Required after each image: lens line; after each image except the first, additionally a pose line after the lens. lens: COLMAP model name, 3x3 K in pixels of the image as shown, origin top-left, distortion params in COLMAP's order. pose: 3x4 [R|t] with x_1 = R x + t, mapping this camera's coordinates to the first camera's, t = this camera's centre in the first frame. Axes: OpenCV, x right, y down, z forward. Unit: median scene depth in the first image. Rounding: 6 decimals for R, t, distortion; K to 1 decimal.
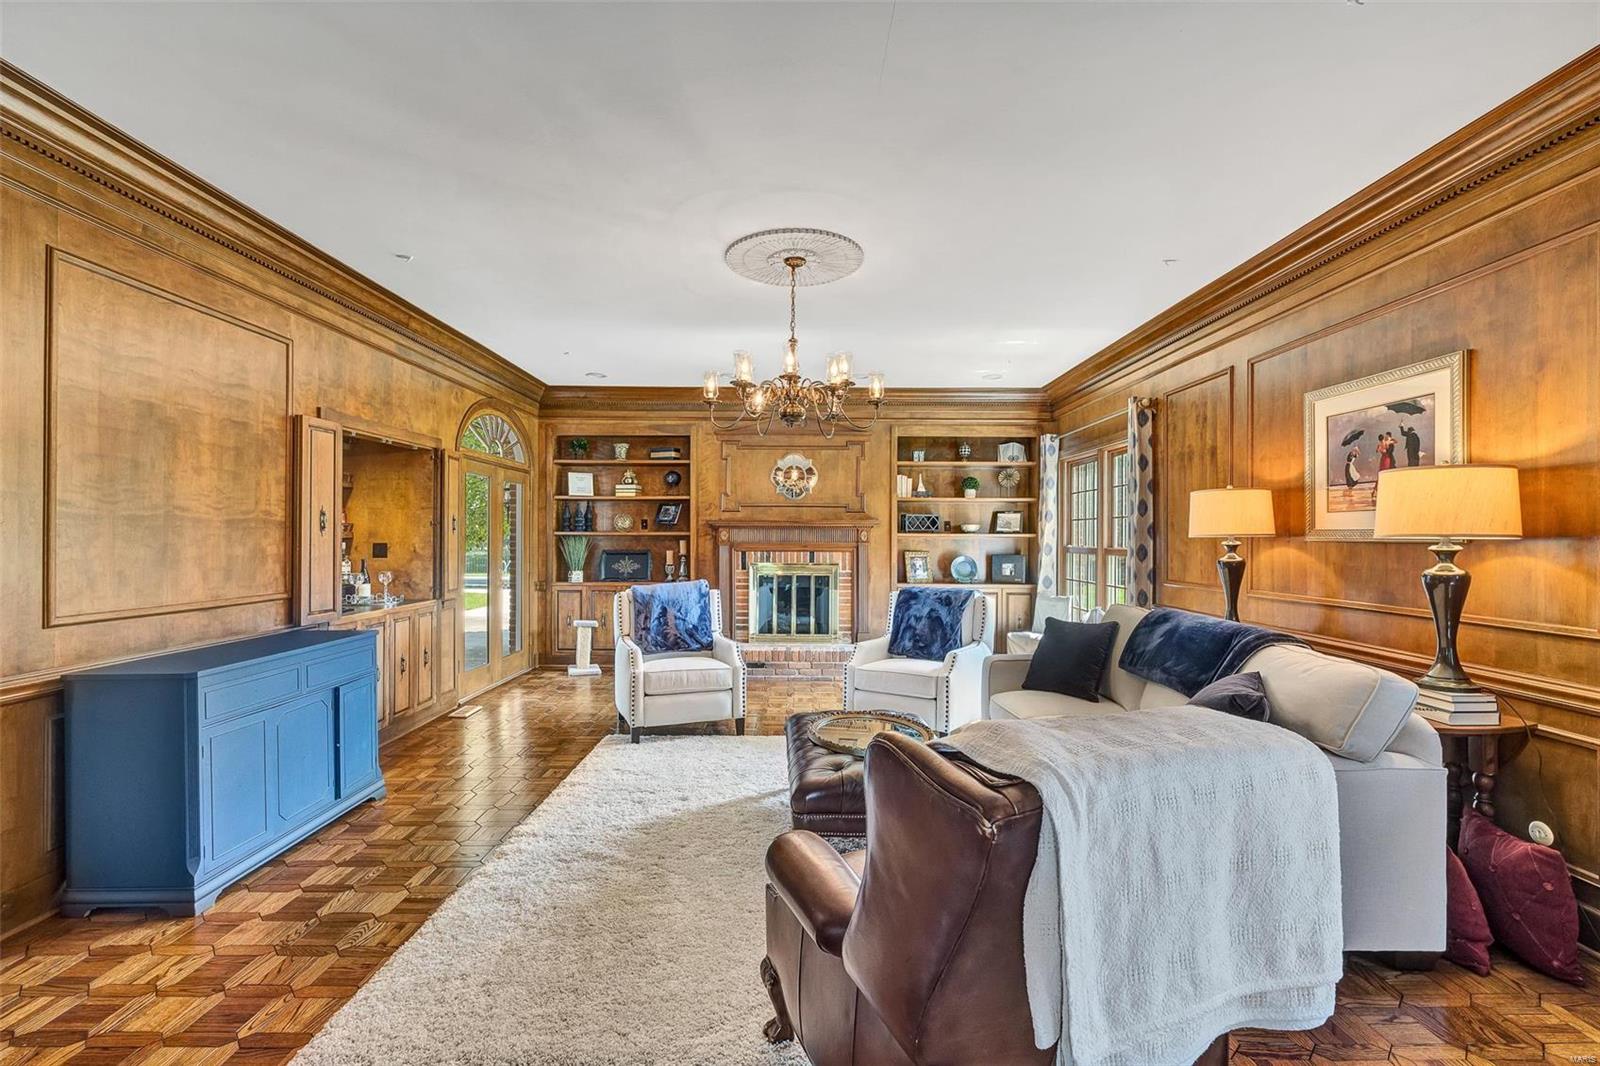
lens RADIAL K [[710.2, 0, 789.3], [0, 710.2, 540.6], [0, 0, 1]] dist [-0.004147, -0.000370]
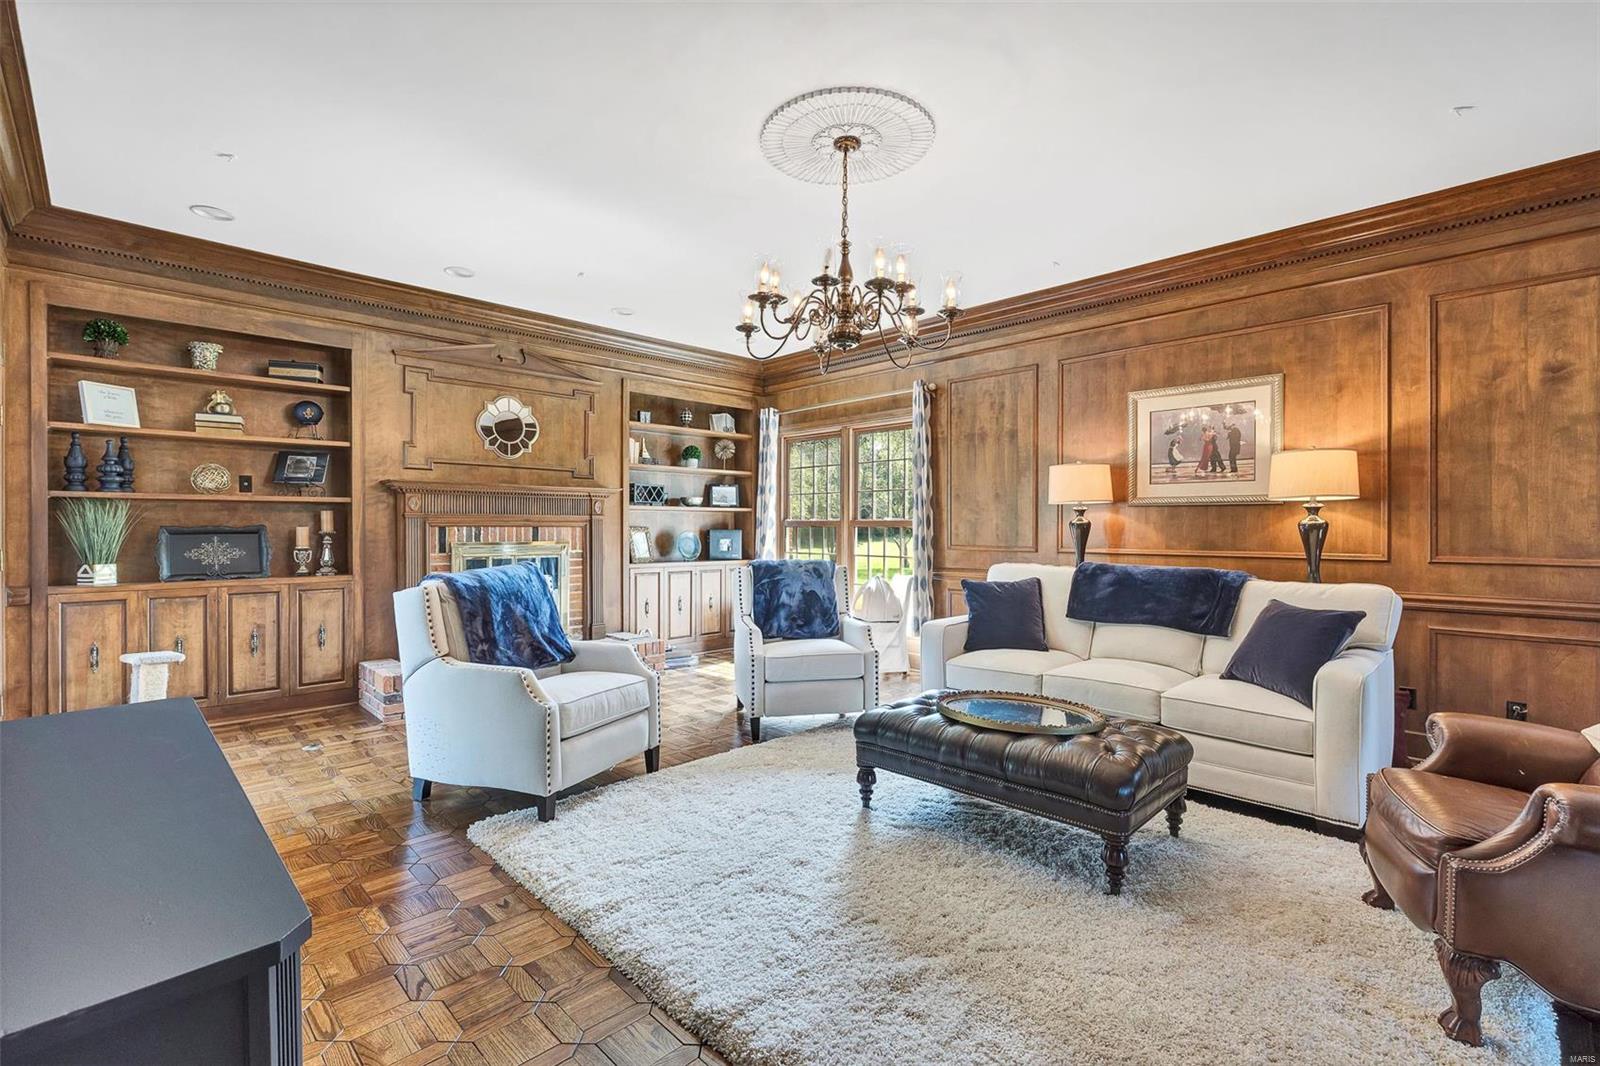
lens RADIAL K [[716.7, 0, 794.9], [0, 716.7, 531.7], [0, 0, 1]] dist [-0.006759, 0.000302]
pose [[0.712232, -0.008551, 0.701892, -0.313450], [0.005593, 0.999963, 0.006507, 0.017593], [-0.701922, -0.000709, 0.712254, 0.248106]]
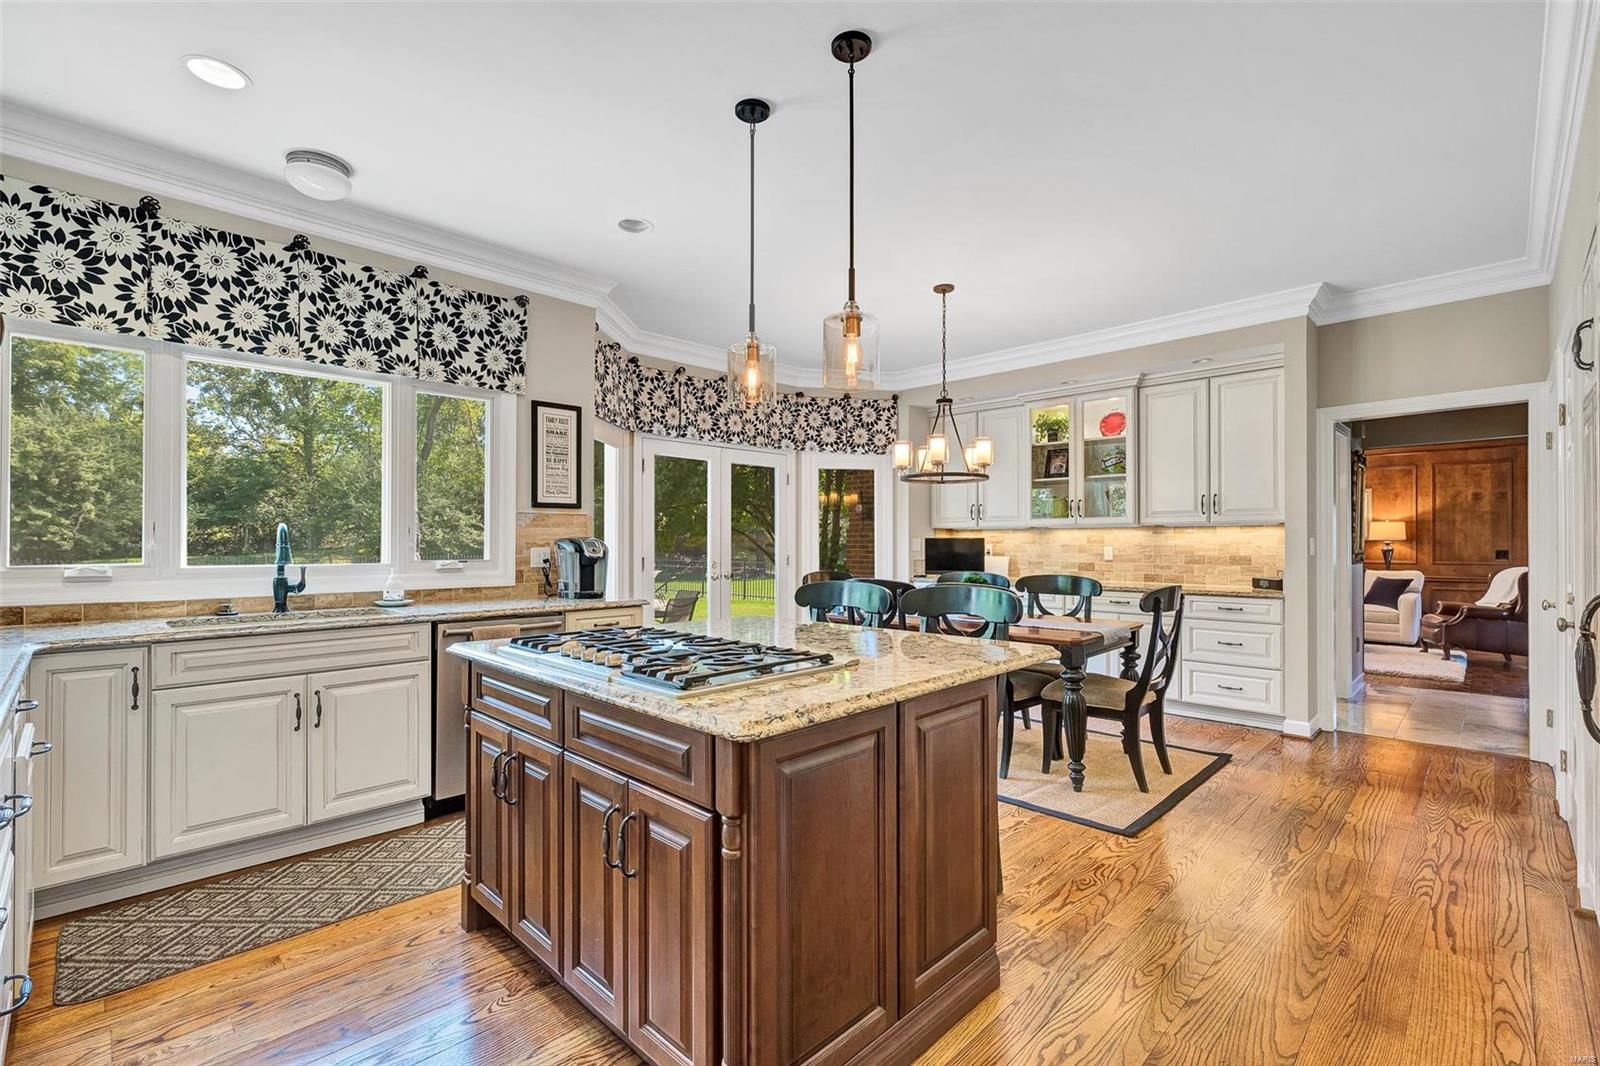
lens RADIAL K [[710.2, 0, 789.3], [0, 710.2, 540.6], [0, 0, 1]] dist [-0.004147, -0.000370]
pose [[0.704037, -0.000425, 0.710163, -1.454269], [0.003074, 0.999992, -0.002449, 0.001039], [-0.710157, 0.003907, 0.704033, 0.213084]]
